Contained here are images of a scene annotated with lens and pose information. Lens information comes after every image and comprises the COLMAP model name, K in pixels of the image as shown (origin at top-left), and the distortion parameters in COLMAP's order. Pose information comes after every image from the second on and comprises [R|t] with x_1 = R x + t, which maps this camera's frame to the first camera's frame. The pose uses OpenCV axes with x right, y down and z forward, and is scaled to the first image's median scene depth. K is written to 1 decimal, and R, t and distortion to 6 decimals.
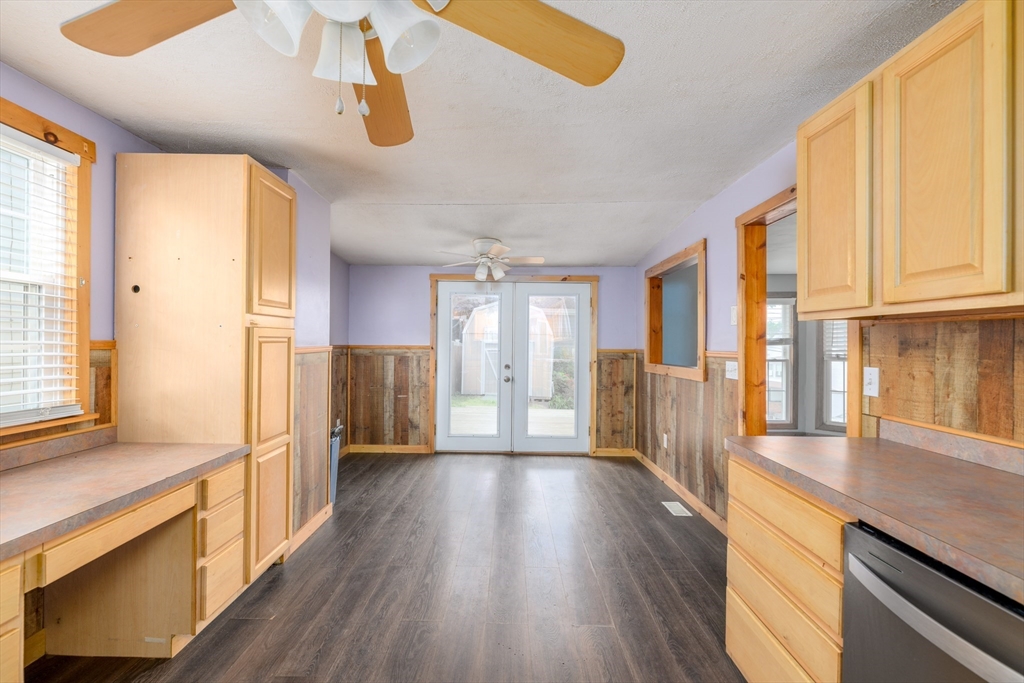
lens RADIAL K [[429.9, 0, 509.9], [0, 429.9, 340.2], [0, 0, 1]] dist [0.001054, 0.000030]
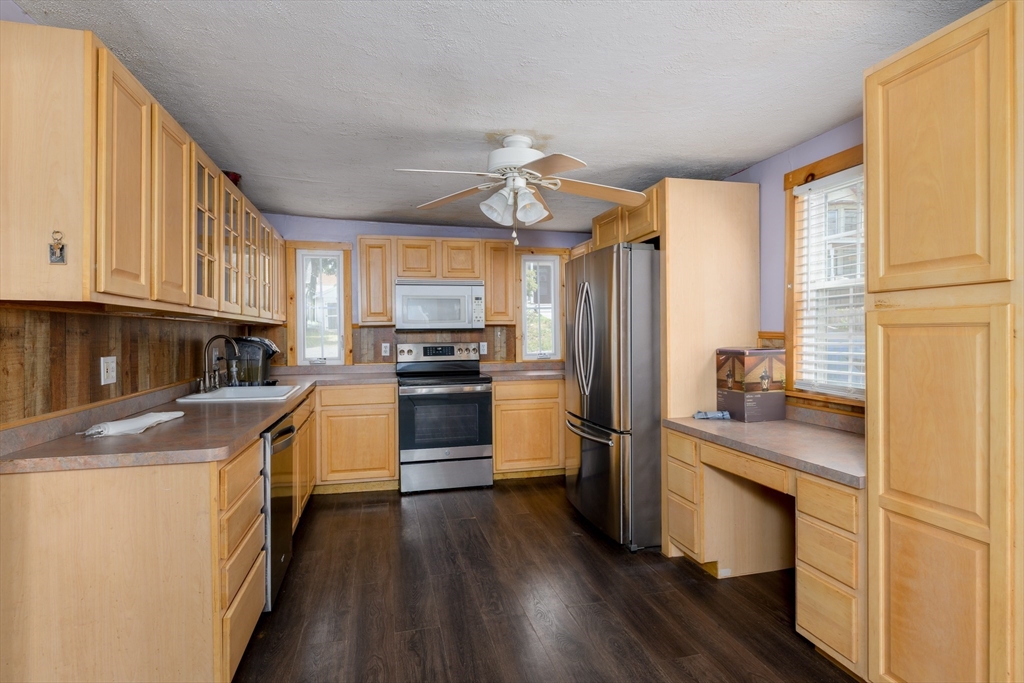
lens RADIAL K [[549.1, 0, 514.6], [0, 549.1, 337.5], [0, 0, 1]] dist [0.000643, 0.000092]
pose [[-0.969539, -0.001565, -0.244934, 0.245423], [-0.001753, 0.999998, 0.000550, 0.015639], [0.244932, 0.000963, -0.969540, 2.457364]]
